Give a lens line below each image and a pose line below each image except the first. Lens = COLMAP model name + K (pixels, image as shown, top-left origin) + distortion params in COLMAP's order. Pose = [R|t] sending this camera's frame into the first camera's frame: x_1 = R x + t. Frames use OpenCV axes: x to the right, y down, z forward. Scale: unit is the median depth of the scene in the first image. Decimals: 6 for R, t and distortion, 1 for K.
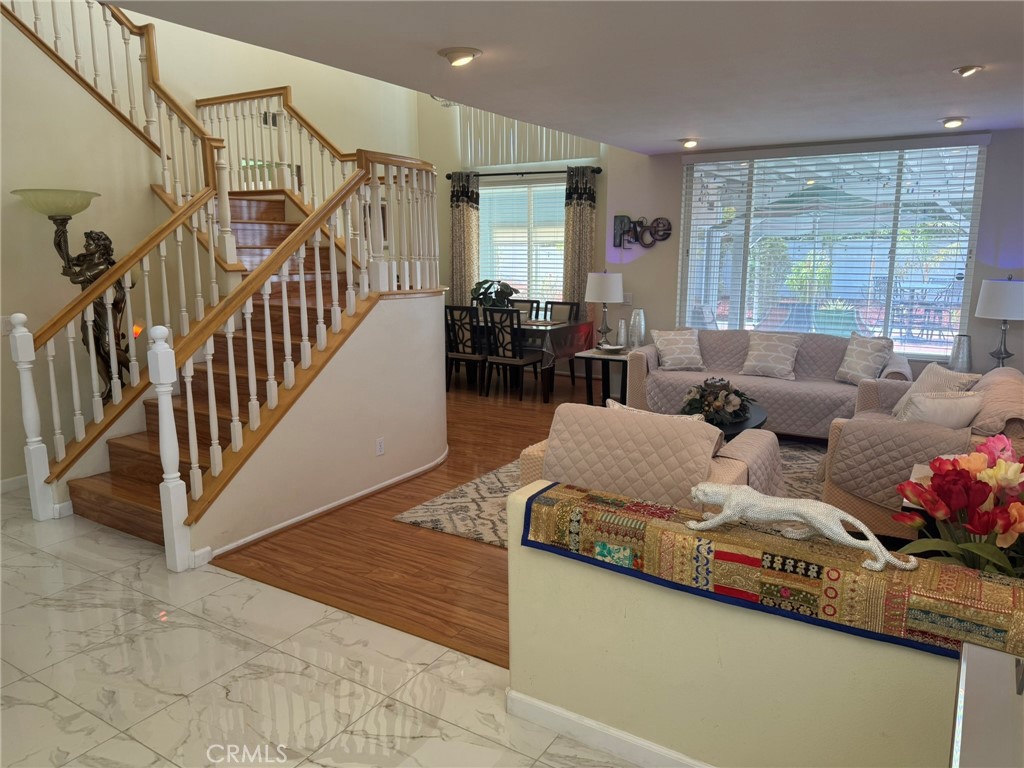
lens RADIAL K [[736.9, 0, 512.0], [0, 736.9, 384.0], [0, 0, 1]] dist [-0.000535, -0.000023]
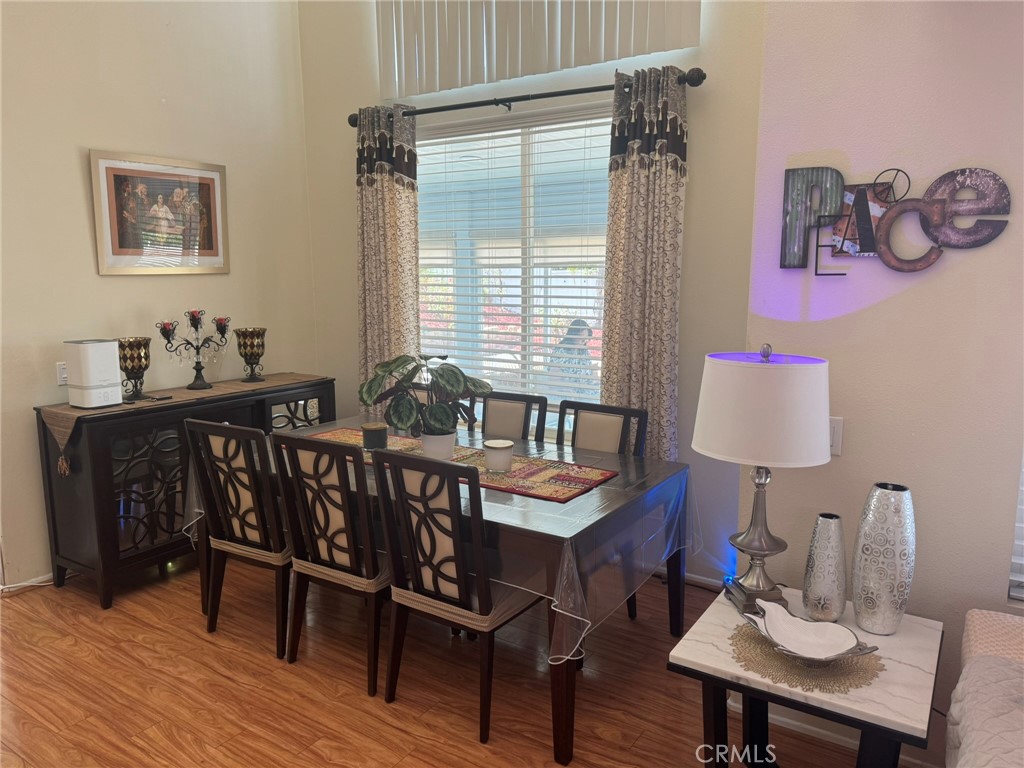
lens RADIAL K [[723.2, 0, 512.0], [0, 723.2, 384.0], [0, 0, 1]] dist [-0.063792, -0.000301]
pose [[0.999758, 0.005305, -0.021334, 0.027281], [-0.005944, 0.999532, -0.030007, -0.111533], [0.021165, 0.030126, 0.999322, 0.609106]]
